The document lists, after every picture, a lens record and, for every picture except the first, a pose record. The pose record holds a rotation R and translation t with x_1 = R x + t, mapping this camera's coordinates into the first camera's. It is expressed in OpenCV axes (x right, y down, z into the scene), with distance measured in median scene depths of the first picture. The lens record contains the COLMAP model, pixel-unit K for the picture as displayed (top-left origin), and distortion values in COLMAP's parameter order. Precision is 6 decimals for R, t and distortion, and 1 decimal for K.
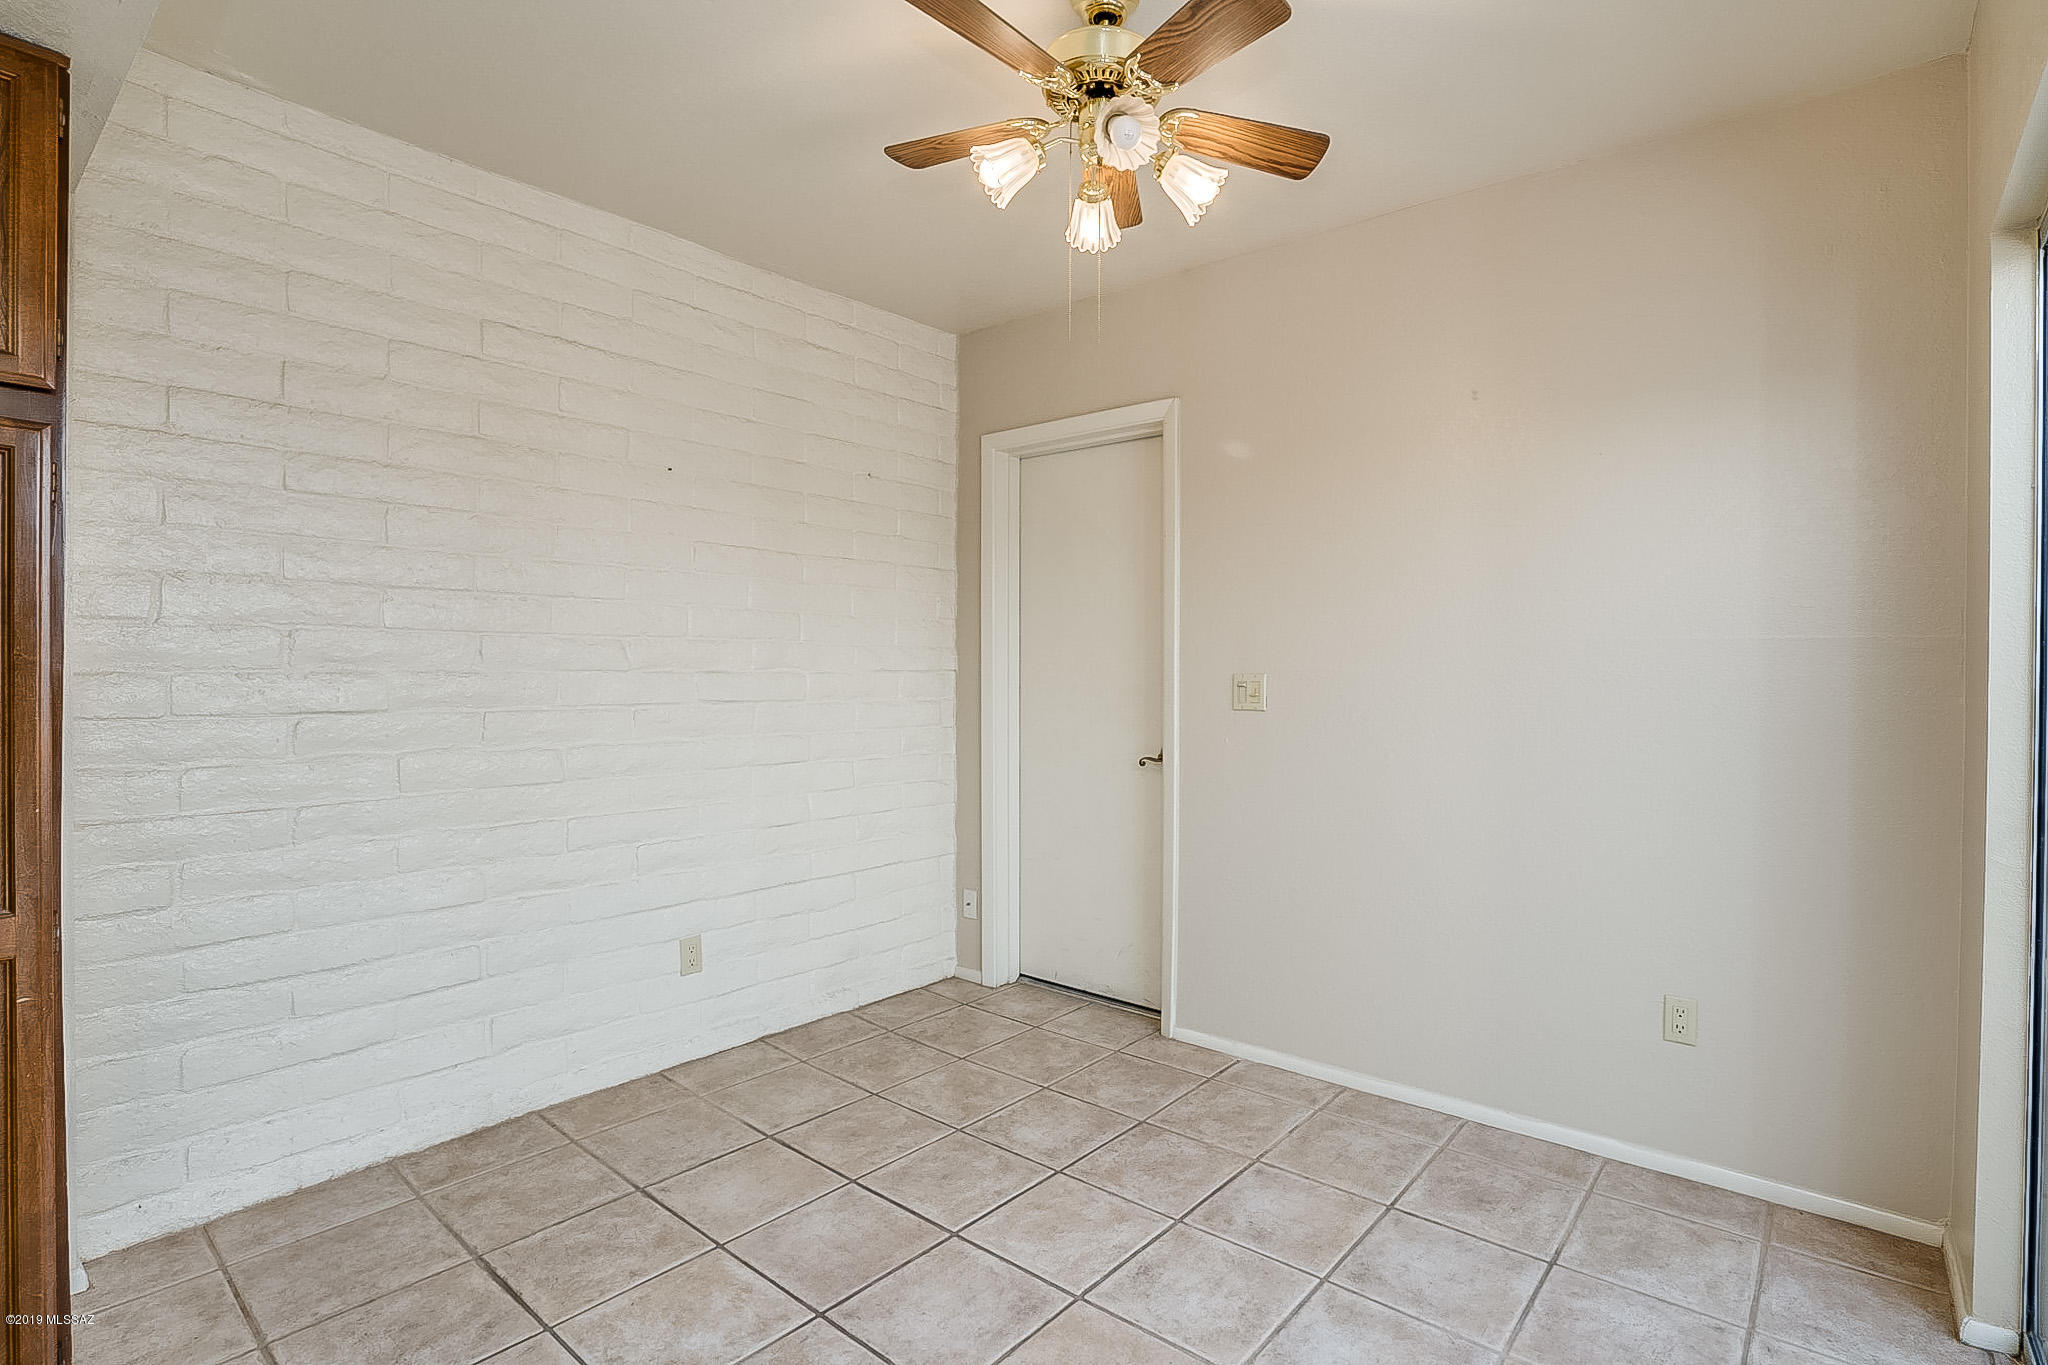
lens RADIAL K [[987.1, 0, 1103.1], [0, 987.1, 693.7], [0, 0, 1]] dist [-0.018116, 0.001440]
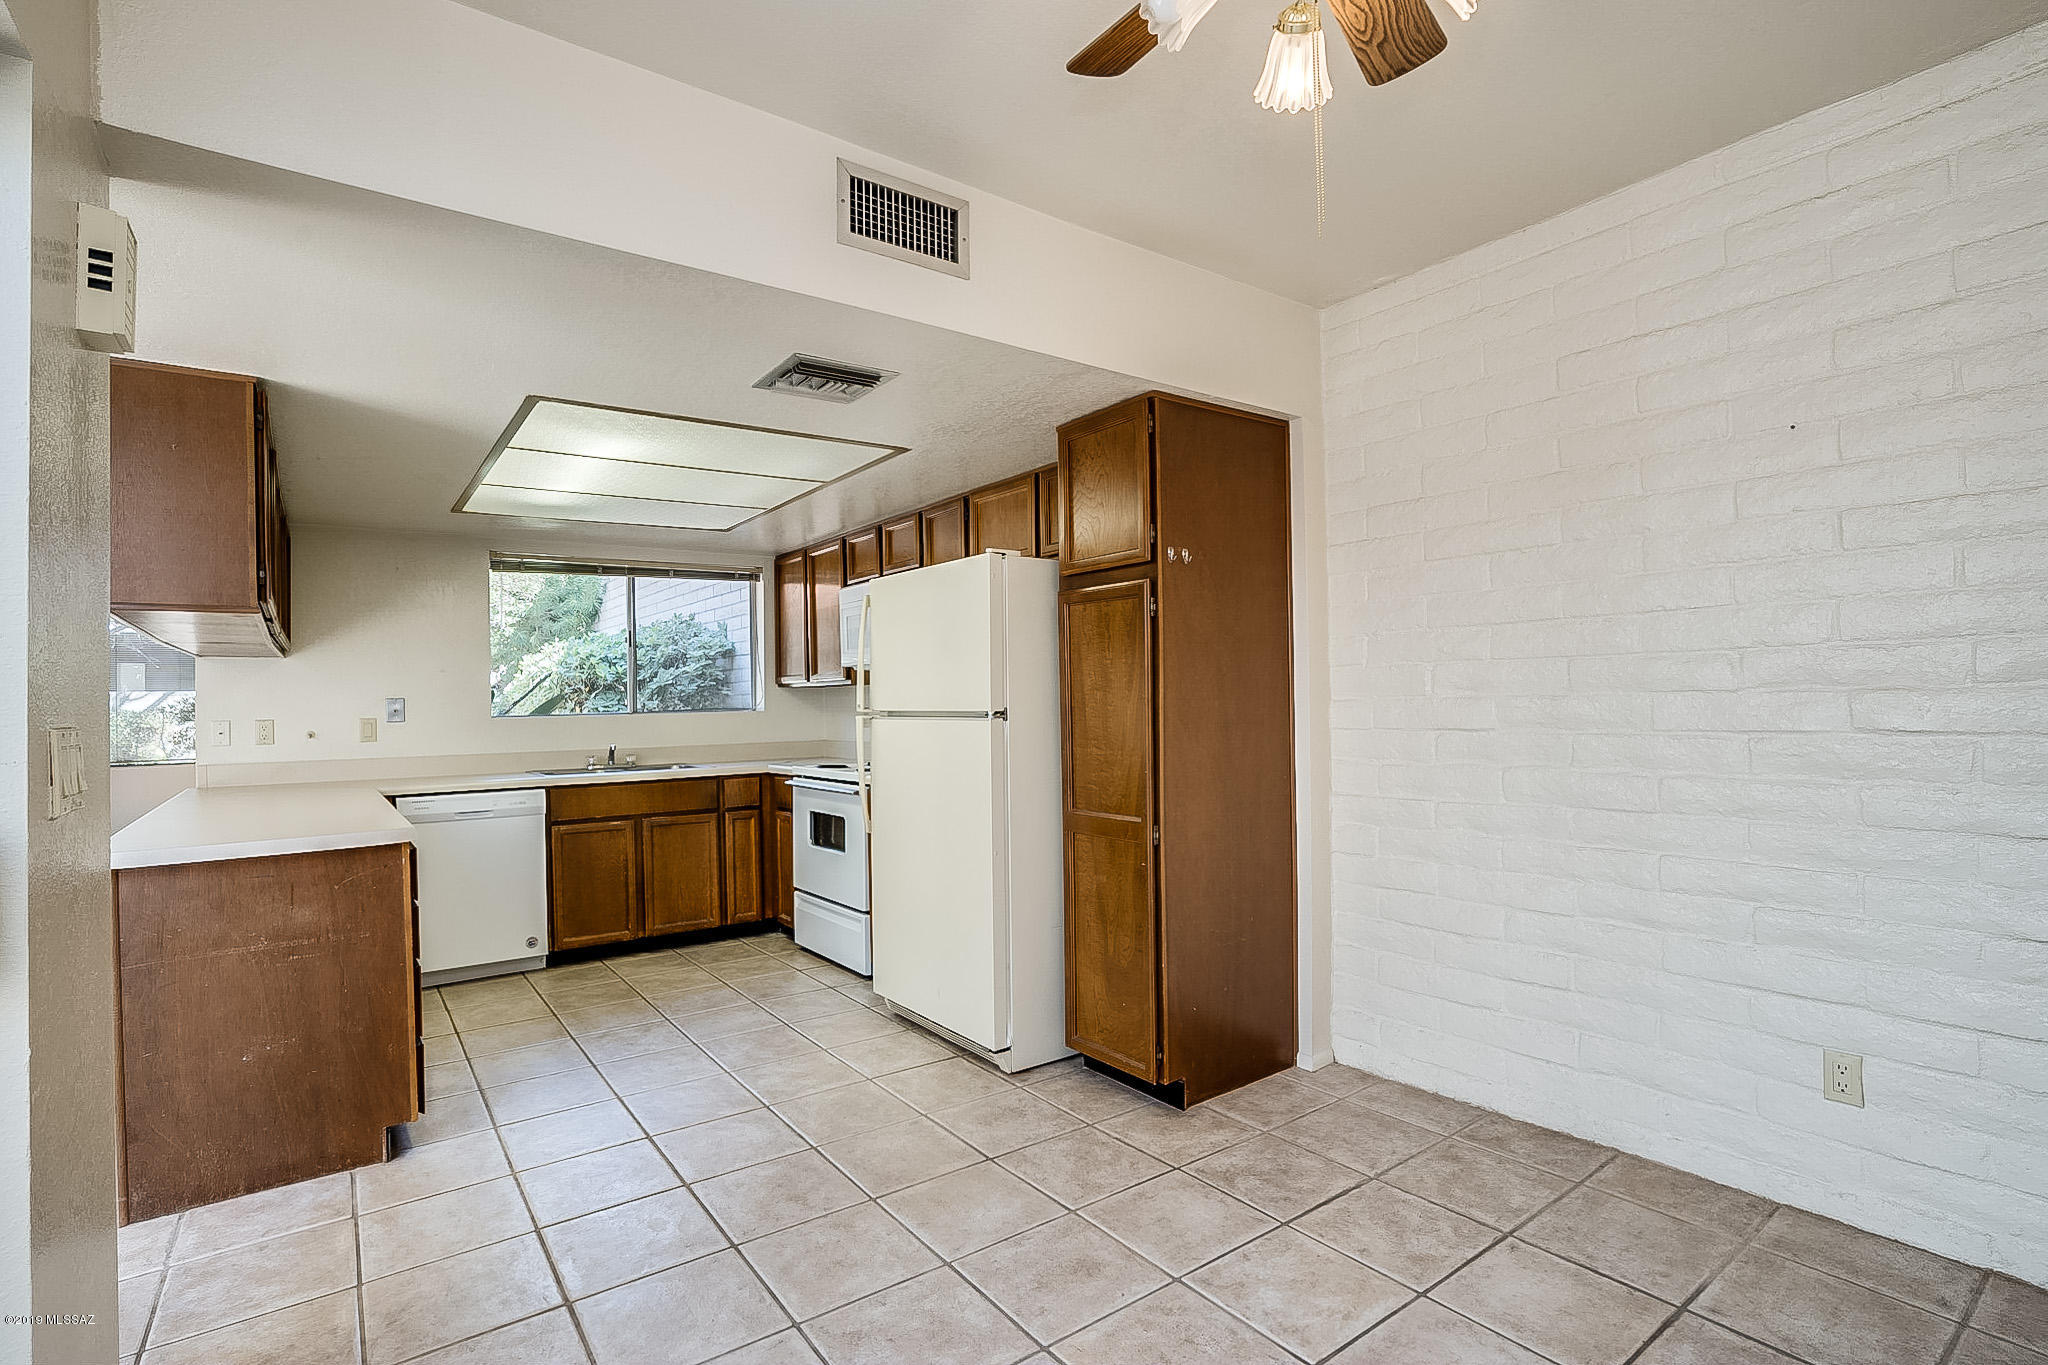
lens RADIAL K [[989.0, 0, 1009.7], [0, 989.0, 690.8], [0, 0, 1]] dist [-0.035526, 0.011526]
pose [[-0.285393, -0.010023, -0.958358, 0.529470], [-0.002119, 0.999949, -0.009827, -0.014022], [0.958408, -0.000774, -0.285400, 0.728925]]
